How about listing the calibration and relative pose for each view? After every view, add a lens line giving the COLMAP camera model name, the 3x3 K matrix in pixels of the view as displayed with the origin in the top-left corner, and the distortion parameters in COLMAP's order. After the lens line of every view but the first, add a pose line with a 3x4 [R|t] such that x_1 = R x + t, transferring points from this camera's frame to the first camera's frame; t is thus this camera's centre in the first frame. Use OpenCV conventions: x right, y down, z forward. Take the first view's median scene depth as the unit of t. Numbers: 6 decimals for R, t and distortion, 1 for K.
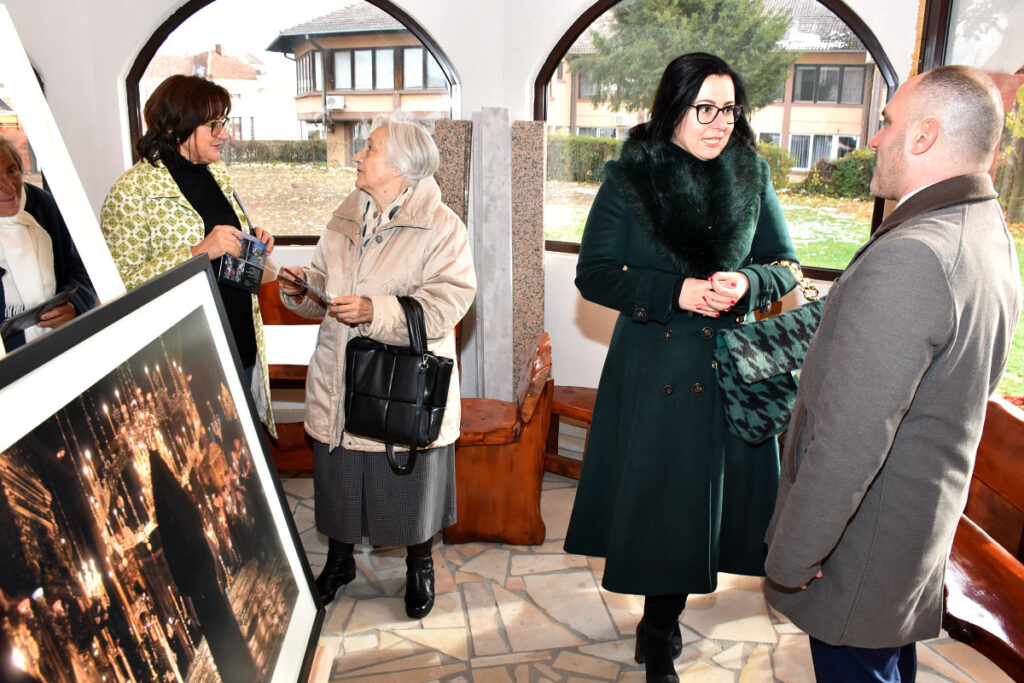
lens RADIAL K [[798.6, 0, 512.0], [0, 798.6, 341.5], [0, 0, 1]] dist [-0.152049, 0.091116]
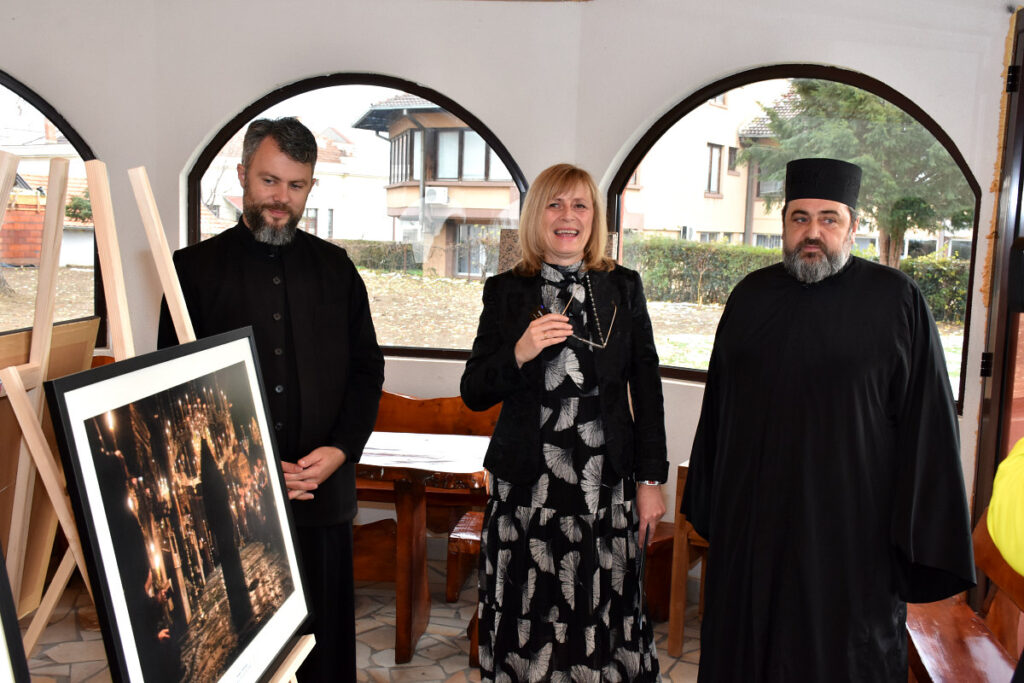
lens RADIAL K [[1104.6, 0, 512.0], [0, 1104.6, 341.5], [0, 0, 1]] dist [-0.012439, 0.002188]
pose [[0.988312, 0.034005, -0.148606, 0.401620], [-0.057882, 0.985510, -0.159434, 0.222603], [0.141032, 0.166172, 0.975960, -0.943112]]
